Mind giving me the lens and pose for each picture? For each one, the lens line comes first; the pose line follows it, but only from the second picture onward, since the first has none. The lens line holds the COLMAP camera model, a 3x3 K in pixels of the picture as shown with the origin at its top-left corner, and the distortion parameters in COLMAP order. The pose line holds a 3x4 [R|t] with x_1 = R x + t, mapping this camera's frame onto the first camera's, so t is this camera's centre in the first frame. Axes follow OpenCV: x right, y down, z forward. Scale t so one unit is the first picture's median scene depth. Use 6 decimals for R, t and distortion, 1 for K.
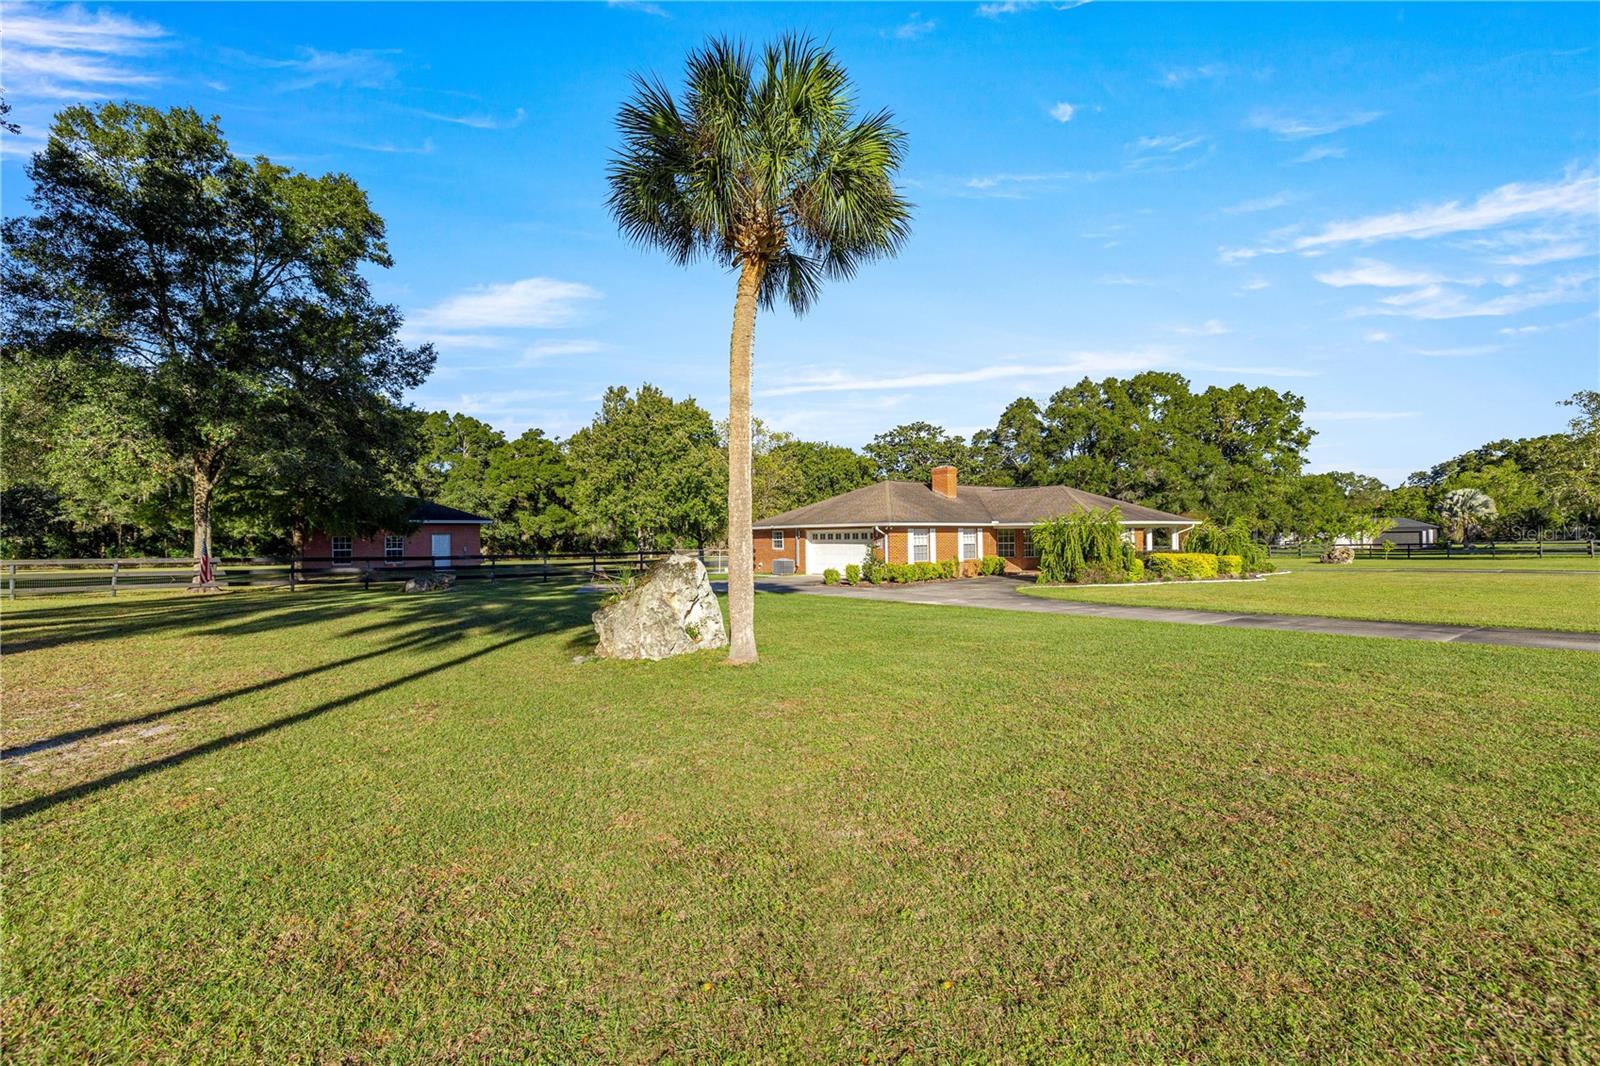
lens RADIAL K [[674.3, 0, 800.0], [0, 674.3, 533.0], [0, 0, 1]] dist [-0.000164, -0.000202]
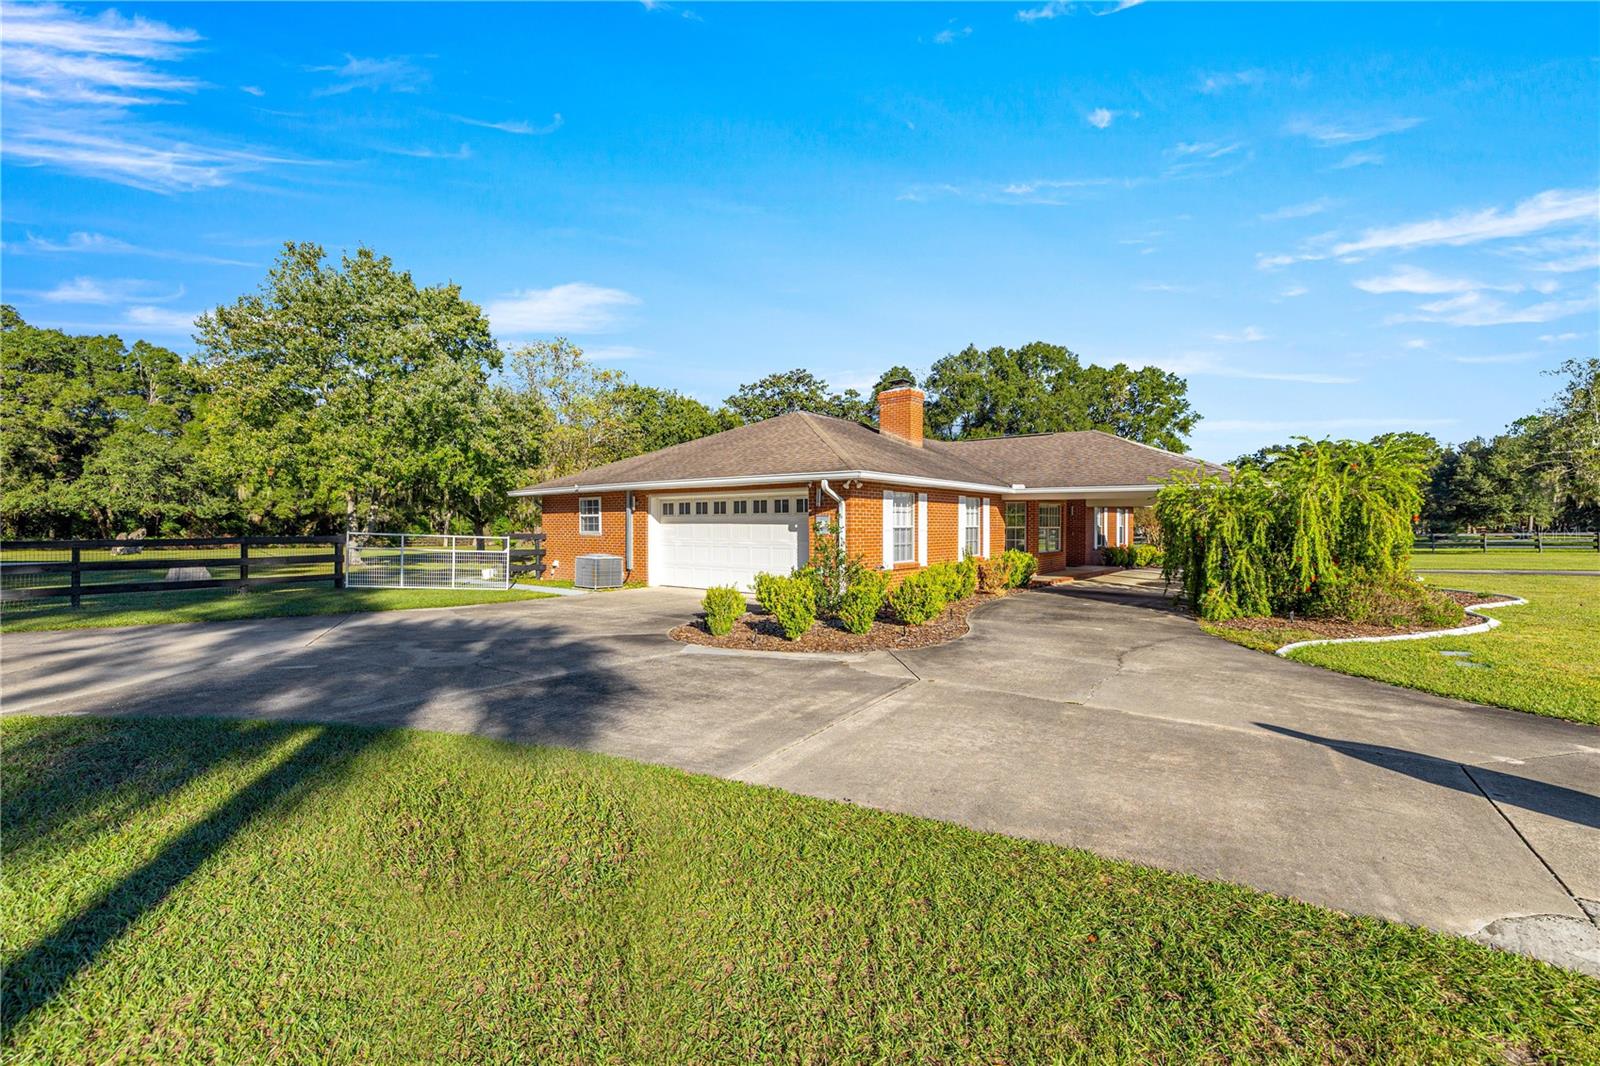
lens RADIAL K [[674.3, 0, 800.0], [0, 674.3, 533.0], [0, 0, 1]] dist [-0.000164, -0.000202]
pose [[0.971866, 0.009142, 0.235358, 0.000717], [-0.013150, 0.999794, 0.015465, 0.009858], [-0.235168, -0.018125, 0.971786, 0.353942]]
